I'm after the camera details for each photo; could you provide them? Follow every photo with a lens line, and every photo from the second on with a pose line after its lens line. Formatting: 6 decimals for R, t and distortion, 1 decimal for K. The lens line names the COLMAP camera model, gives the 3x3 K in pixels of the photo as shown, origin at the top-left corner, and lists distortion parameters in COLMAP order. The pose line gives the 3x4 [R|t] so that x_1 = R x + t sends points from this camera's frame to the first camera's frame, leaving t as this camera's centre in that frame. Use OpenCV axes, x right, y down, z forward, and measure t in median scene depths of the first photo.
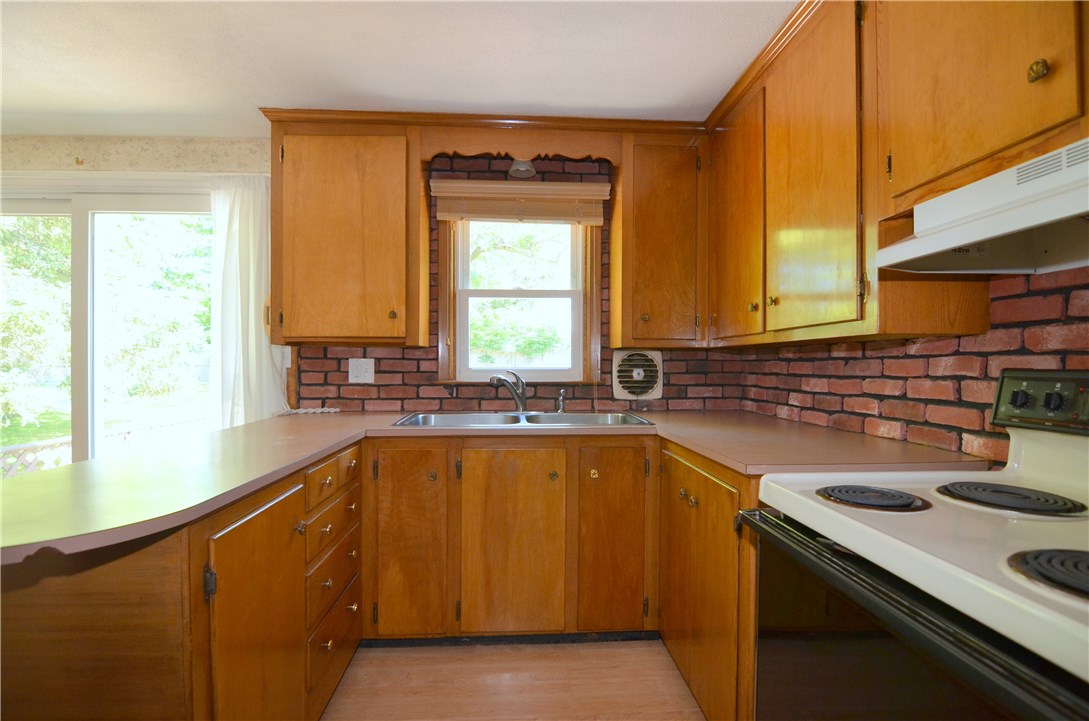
lens RADIAL K [[526.5, 0, 543.9], [0, 526.5, 366.9], [0, 0, 1]] dist [-0.005039, -0.010588]
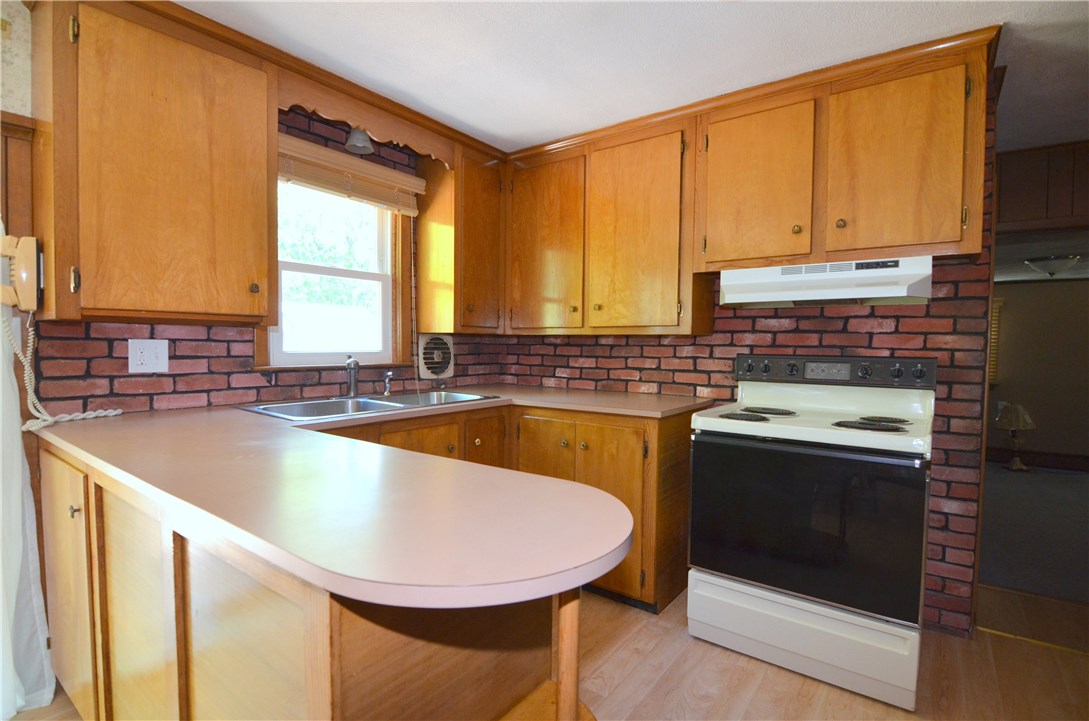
lens RADIAL K [[526.5, 0, 543.9], [0, 526.5, 366.9], [0, 0, 1]] dist [-0.005039, -0.010588]
pose [[0.643782, -0.028325, 0.764685, -0.610022], [-0.006700, 0.999068, 0.042648, -0.013896], [-0.765180, -0.032580, 0.642992, 0.115182]]
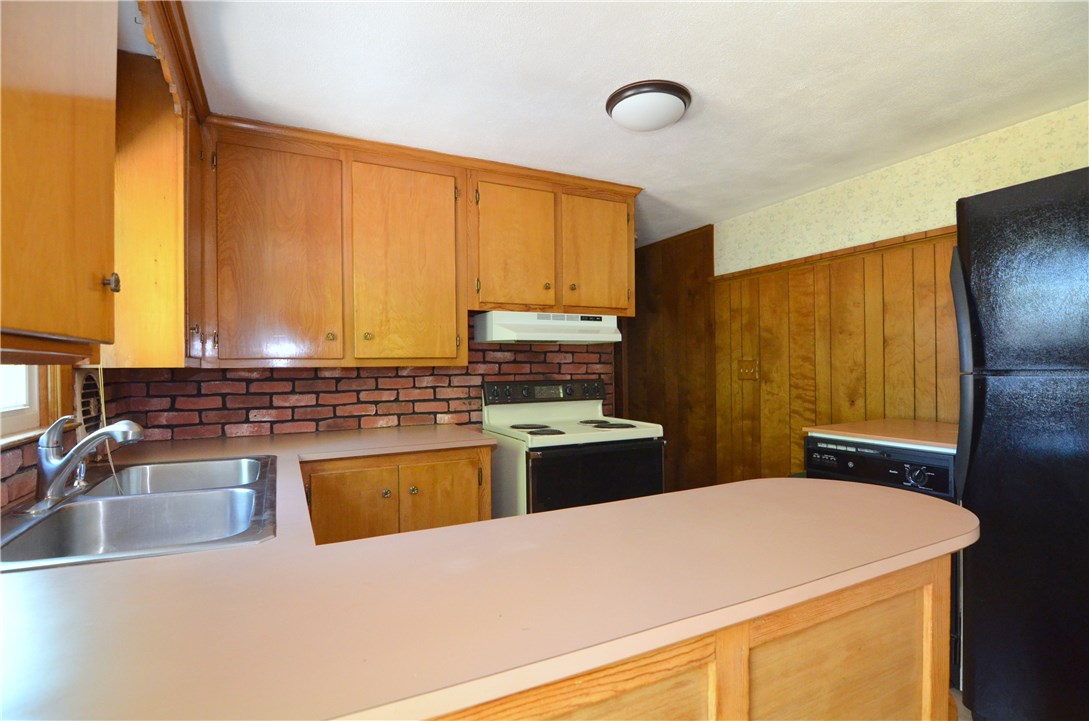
lens RADIAL K [[526.5, 0, 543.9], [0, 526.5, 366.9], [0, 0, 1]] dist [-0.005039, -0.010588]
pose [[-0.398114, 0.000030, 0.917336, -0.726043], [0.012409, 0.999909, 0.005352, -0.037026], [-0.917252, 0.013514, -0.398078, 0.847658]]
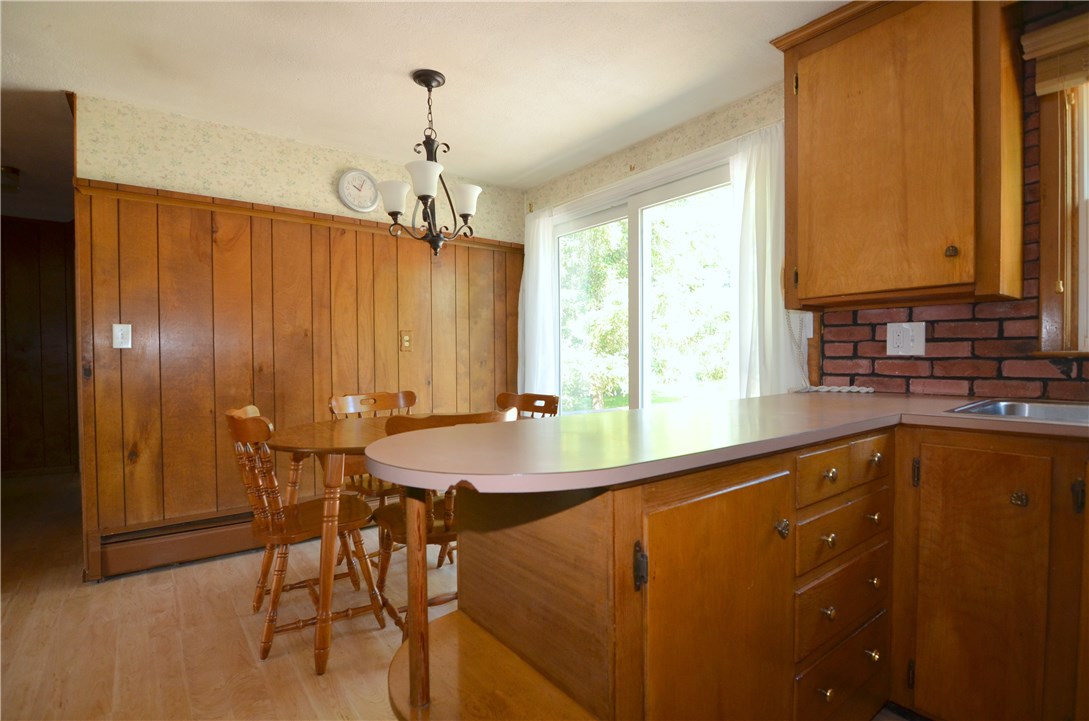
lens RADIAL K [[526.5, 0, 543.9], [0, 526.5, 366.9], [0, 0, 1]] dist [-0.005039, -0.010588]
pose [[0.562634, 0.011267, -0.826629, -0.022101], [0.003243, 0.999869, 0.015835, 0.037052], [0.826699, -0.011590, 0.562524, 0.173336]]
